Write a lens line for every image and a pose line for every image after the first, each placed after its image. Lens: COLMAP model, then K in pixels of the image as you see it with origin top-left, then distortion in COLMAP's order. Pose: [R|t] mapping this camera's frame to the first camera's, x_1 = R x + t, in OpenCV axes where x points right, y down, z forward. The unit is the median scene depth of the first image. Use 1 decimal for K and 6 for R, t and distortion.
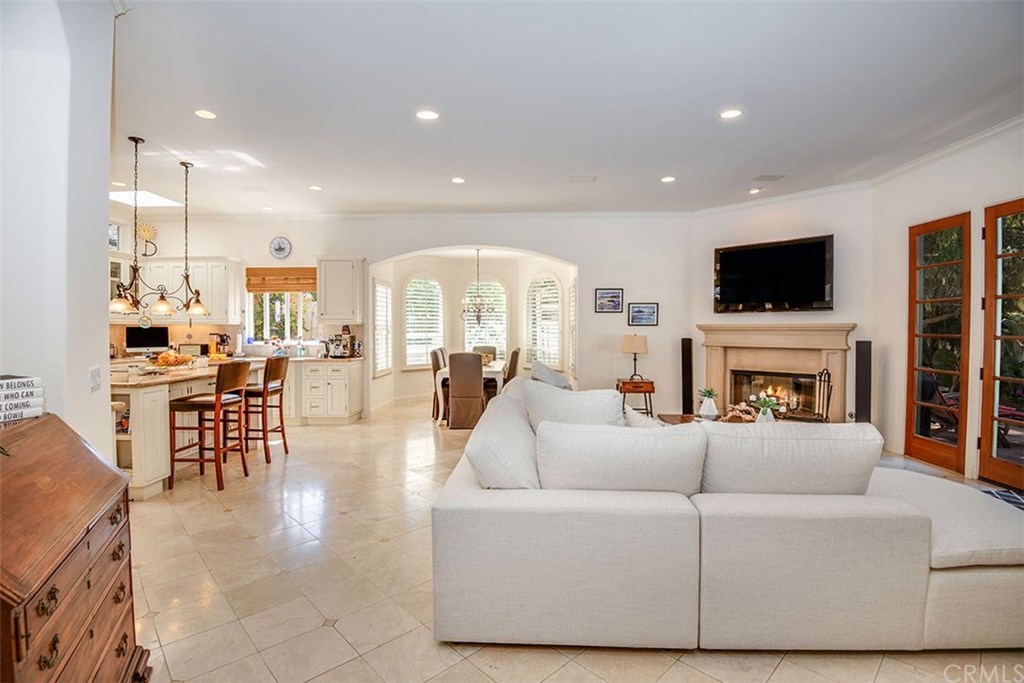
lens RADIAL K [[474.4, 0, 516.3], [0, 474.4, 343.6], [0, 0, 1]] dist [-0.001113, -0.032448]
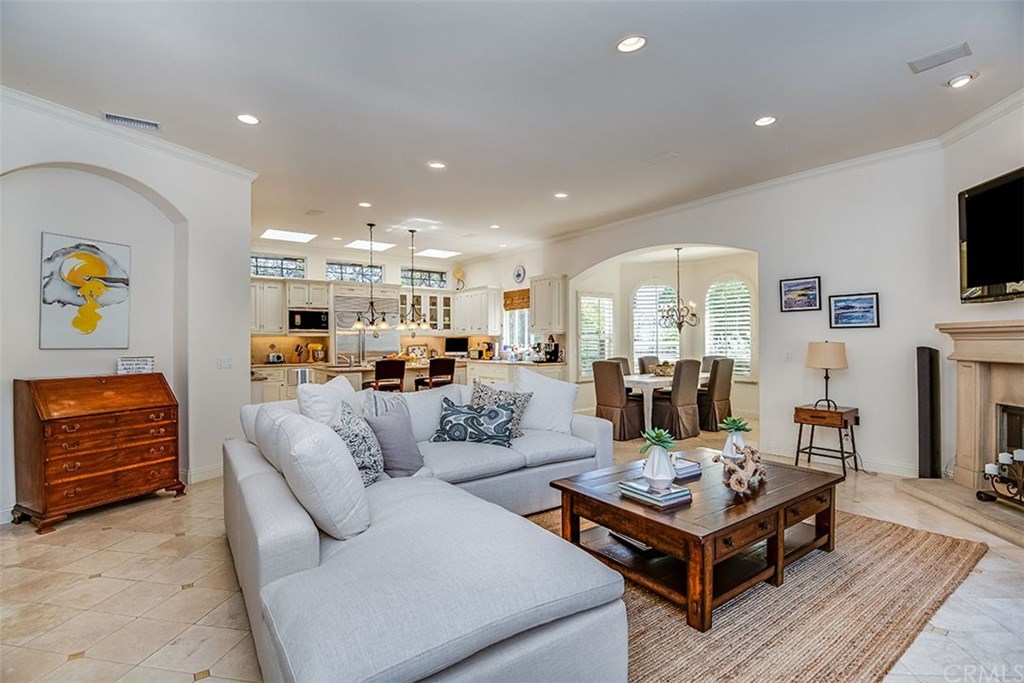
lens RADIAL K [[474.4, 0, 516.3], [0, 474.4, 343.6], [0, 0, 1]] dist [-0.001113, -0.032448]
pose [[0.617533, -0.002207, -0.786542, 0.497810], [-0.014565, 0.999793, -0.014240, 0.000550], [0.786410, 0.020250, 0.617372, 0.219533]]
